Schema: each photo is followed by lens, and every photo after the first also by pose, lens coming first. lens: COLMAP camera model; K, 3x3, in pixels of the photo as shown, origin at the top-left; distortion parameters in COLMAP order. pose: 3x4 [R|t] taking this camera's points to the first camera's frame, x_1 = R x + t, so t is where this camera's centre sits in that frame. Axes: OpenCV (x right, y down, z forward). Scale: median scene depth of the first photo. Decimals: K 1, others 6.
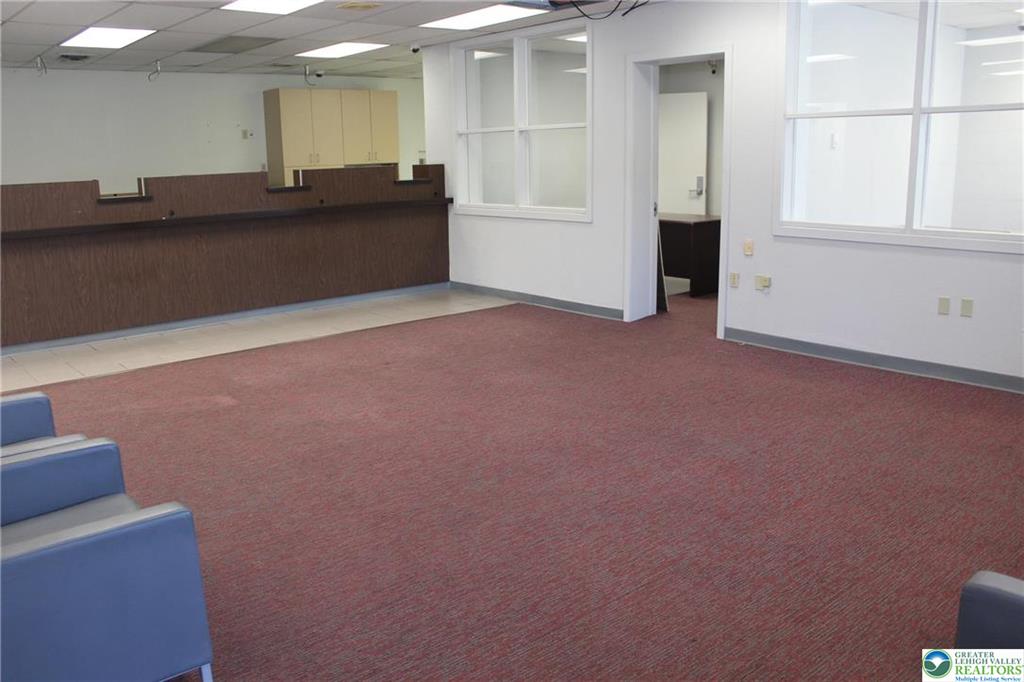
lens RADIAL K [[853.0, 0, 506.5], [0, 853.0, 344.2], [0, 0, 1]] dist [-0.163338, 0.124975]
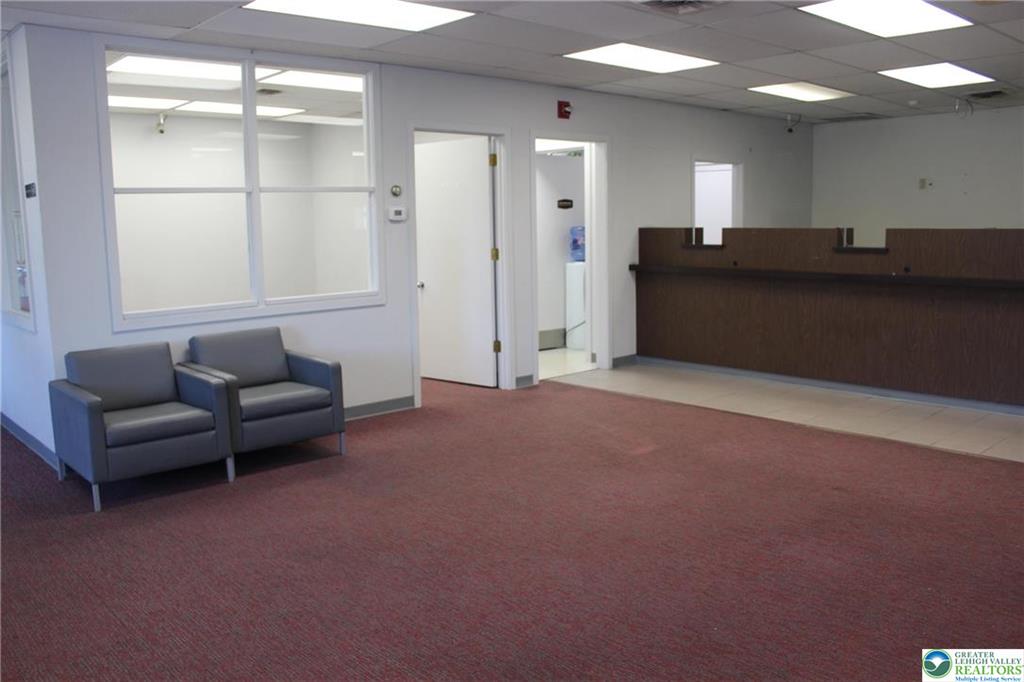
lens RADIAL K [[853.0, 0, 506.5], [0, 853.0, 344.2], [0, 0, 1]] dist [-0.163338, 0.124975]
pose [[0.026701, 0.162874, -0.986286, 0.662126], [-0.200635, 0.967434, 0.154329, -0.185300], [0.979302, 0.193763, 0.058510, 0.771454]]
